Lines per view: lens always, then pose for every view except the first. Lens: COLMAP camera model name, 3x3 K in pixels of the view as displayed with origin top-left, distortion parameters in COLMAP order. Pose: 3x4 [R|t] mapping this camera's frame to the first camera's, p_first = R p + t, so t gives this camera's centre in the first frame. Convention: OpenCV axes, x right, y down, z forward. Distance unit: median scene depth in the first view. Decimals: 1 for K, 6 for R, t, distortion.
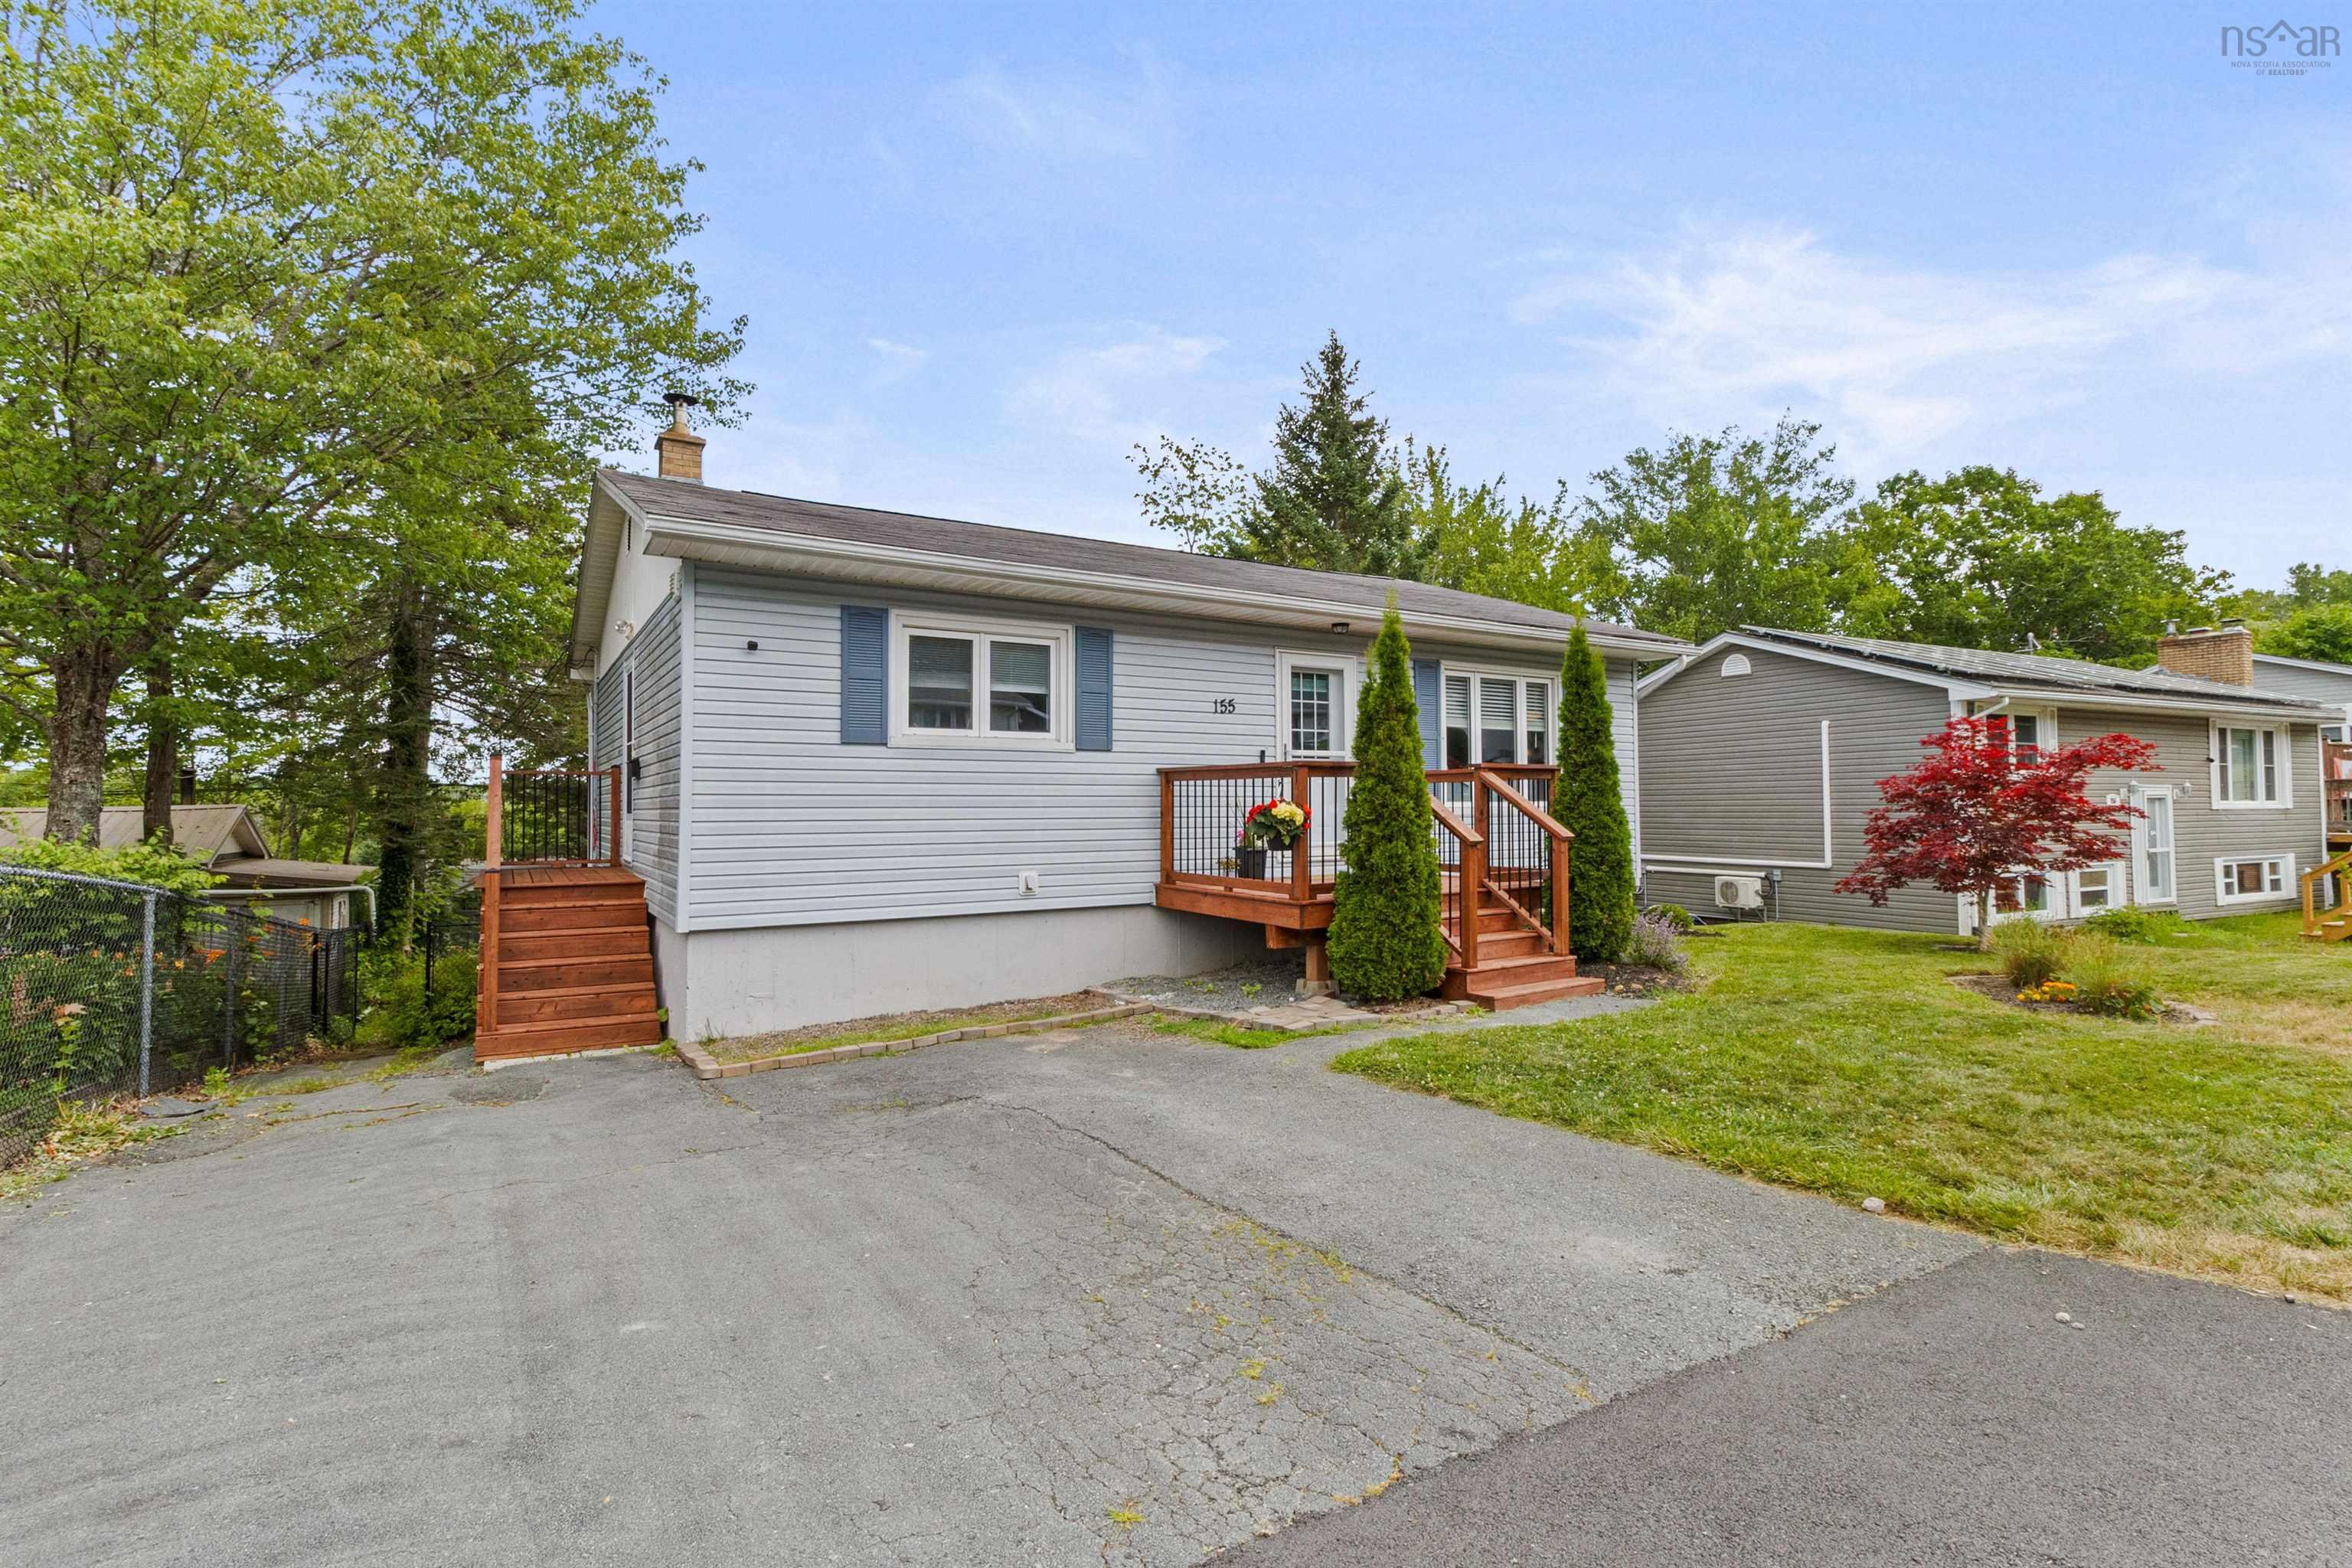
lens RADIAL K [[1084.9, 0, 1173.0], [0, 1084.9, 779.0], [0, 0, 1]] dist [0.001601, 0.000001]
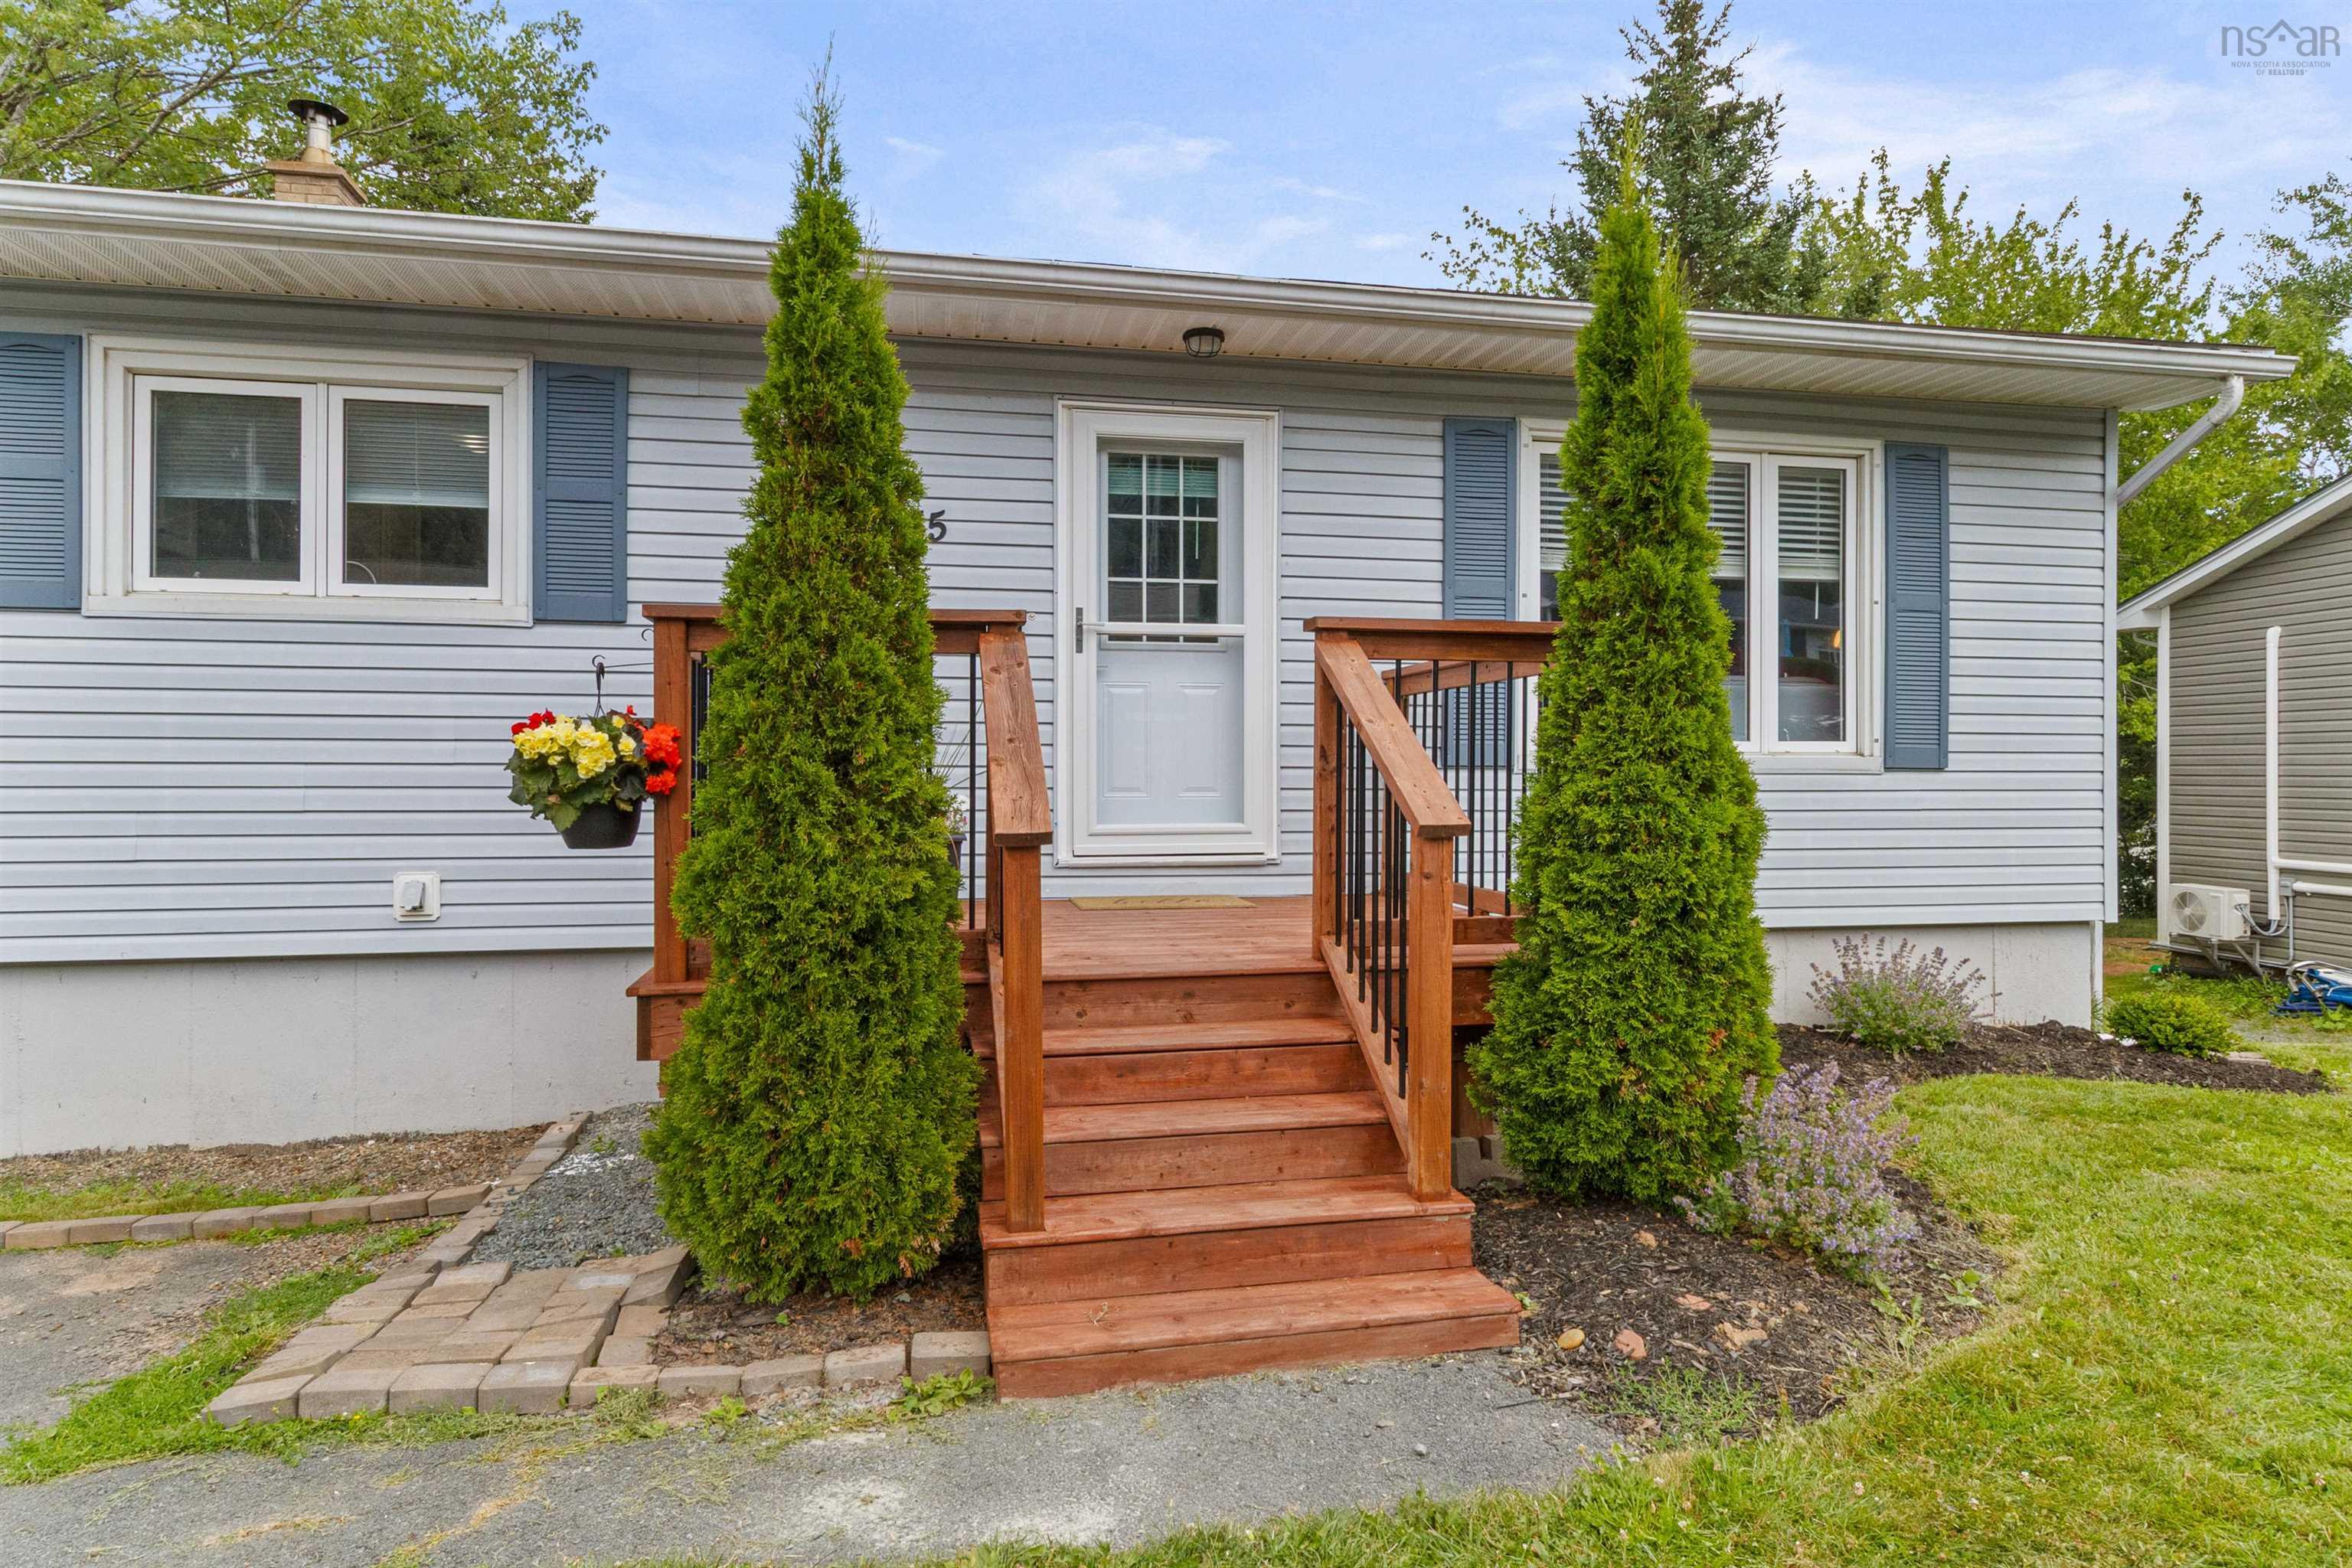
lens RADIAL K [[1325.8, 0, 1183.3], [0, 1325.8, 781.9], [0, 0, 1]] dist [0.000053, -0.000586]
pose [[0.936698, 0.009496, -0.350009, 0.330789], [0.002463, 0.999429, 0.033709, 0.021192], [0.350129, -0.032437, 0.936140, 0.475080]]
